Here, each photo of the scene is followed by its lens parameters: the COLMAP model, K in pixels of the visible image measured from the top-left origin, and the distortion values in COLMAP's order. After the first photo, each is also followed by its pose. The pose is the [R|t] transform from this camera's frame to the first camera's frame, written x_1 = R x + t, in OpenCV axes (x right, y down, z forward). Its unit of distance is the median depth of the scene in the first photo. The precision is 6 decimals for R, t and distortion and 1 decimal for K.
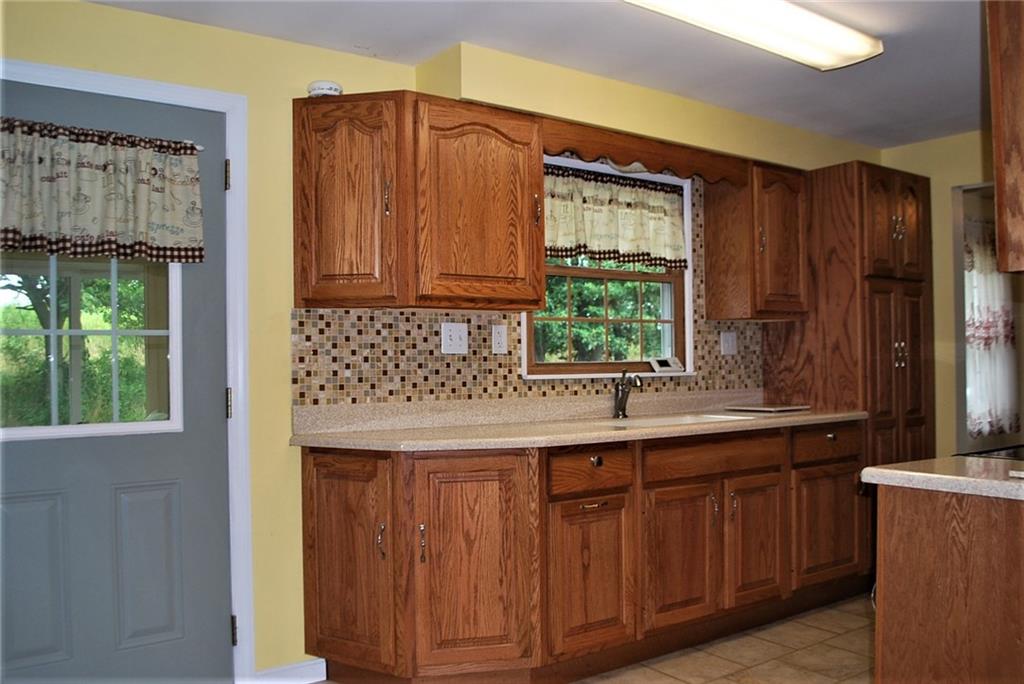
lens RADIAL K [[864.2, 0, 511.8], [0, 864.2, 360.1], [0, 0, 1]] dist [-0.078316, 0.000915]
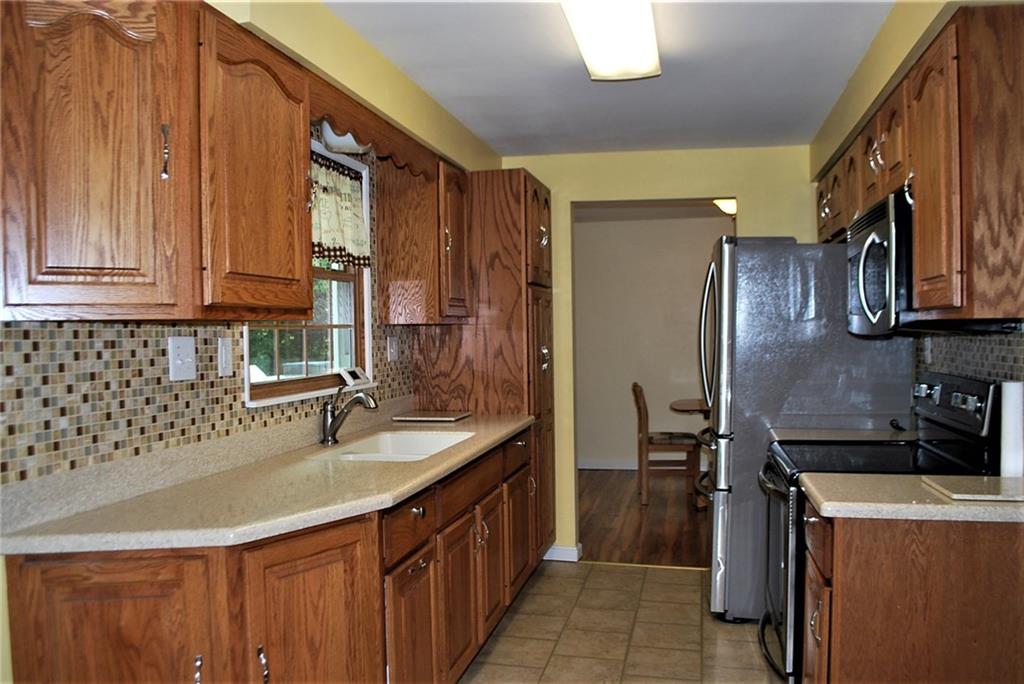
lens RADIAL K [[828.1, 0, 512.8], [0, 828.1, 361.5], [0, 0, 1]] dist [-0.077802, 0.003028]
pose [[0.752305, -0.022071, 0.658445, -0.313753], [0.001019, 0.999476, 0.032338, -0.045528], [-0.658814, -0.023657, 0.751934, 0.326348]]
